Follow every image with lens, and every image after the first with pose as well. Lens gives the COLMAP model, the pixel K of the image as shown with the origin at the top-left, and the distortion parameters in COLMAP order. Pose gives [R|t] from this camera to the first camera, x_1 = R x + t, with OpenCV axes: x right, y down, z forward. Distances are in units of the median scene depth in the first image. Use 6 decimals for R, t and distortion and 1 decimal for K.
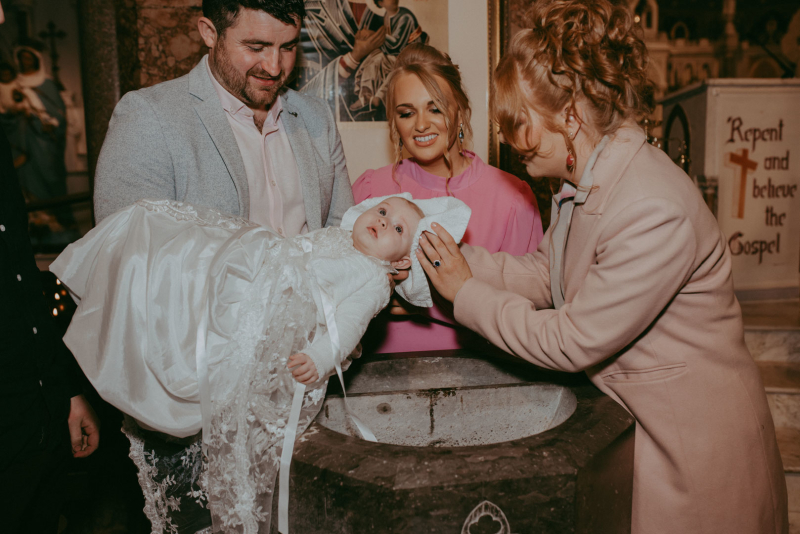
lens RADIAL K [[771.7, 0, 402.9], [0, 771.7, 268.5], [0, 0, 1]] dist [-0.056120, 0.091547]
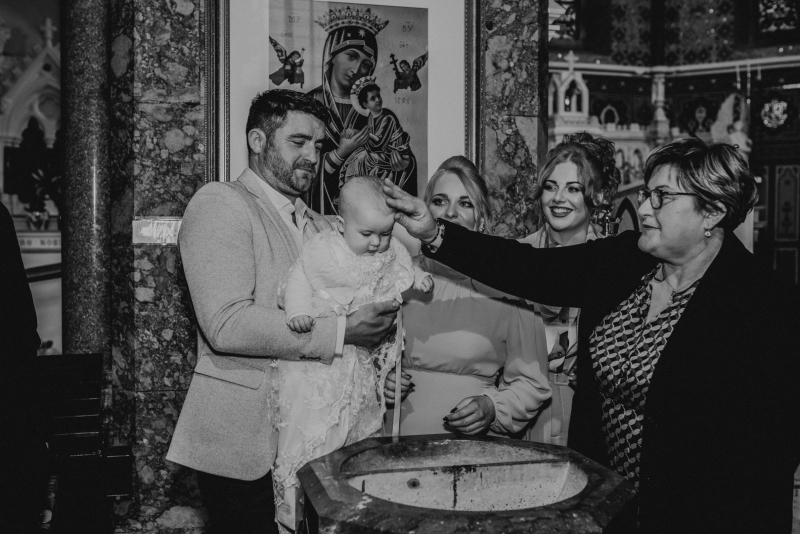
lens RADIAL K [[867.6, 0, 367.9], [0, 867.6, 264.9], [0, 0, 1]] dist [-0.049614, 0.028650]
pose [[0.996647, 0.017515, 0.079927, -0.154477], [-0.008639, 0.993887, -0.110065, 0.005678], [-0.081366, 0.109005, 0.990706, -0.204569]]
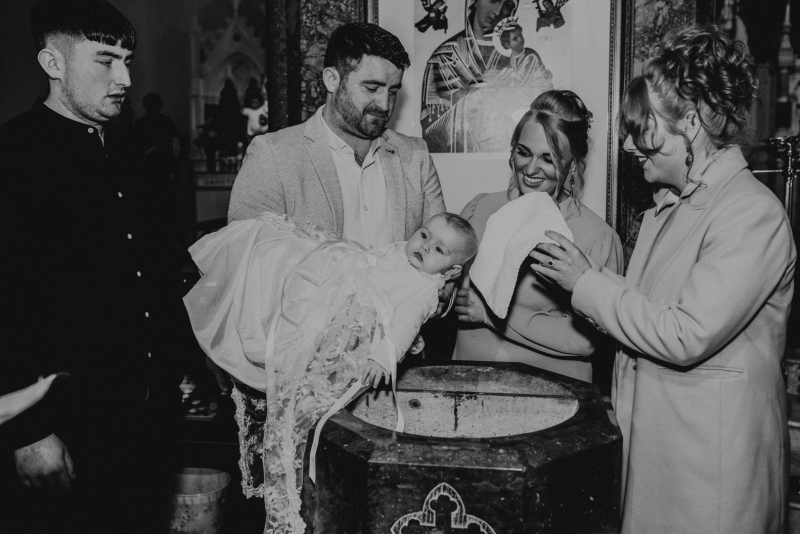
lens RADIAL K [[771.7, 0, 402.9], [0, 771.7, 268.5], [0, 0, 1]] dist [-0.056120, 0.091547]
pose [[0.947404, 0.052206, -0.315752, 0.254666], [-0.058262, 0.998254, -0.009765, -0.009863], [0.314691, 0.027648, 0.948792, -0.104602]]
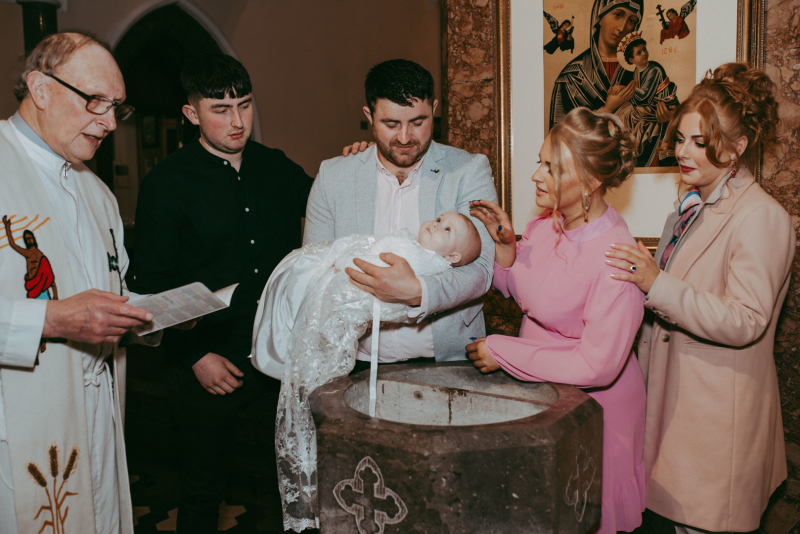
lens RADIAL K [[771.7, 0, 402.9], [0, 771.7, 268.5], [0, 0, 1]] dist [-0.056120, 0.091547]
pose [[0.720975, 0.076864, -0.688685, 0.674794], [-0.101868, 0.994788, 0.004385, -0.029357], [0.685433, 0.066994, 0.725047, 0.008809]]
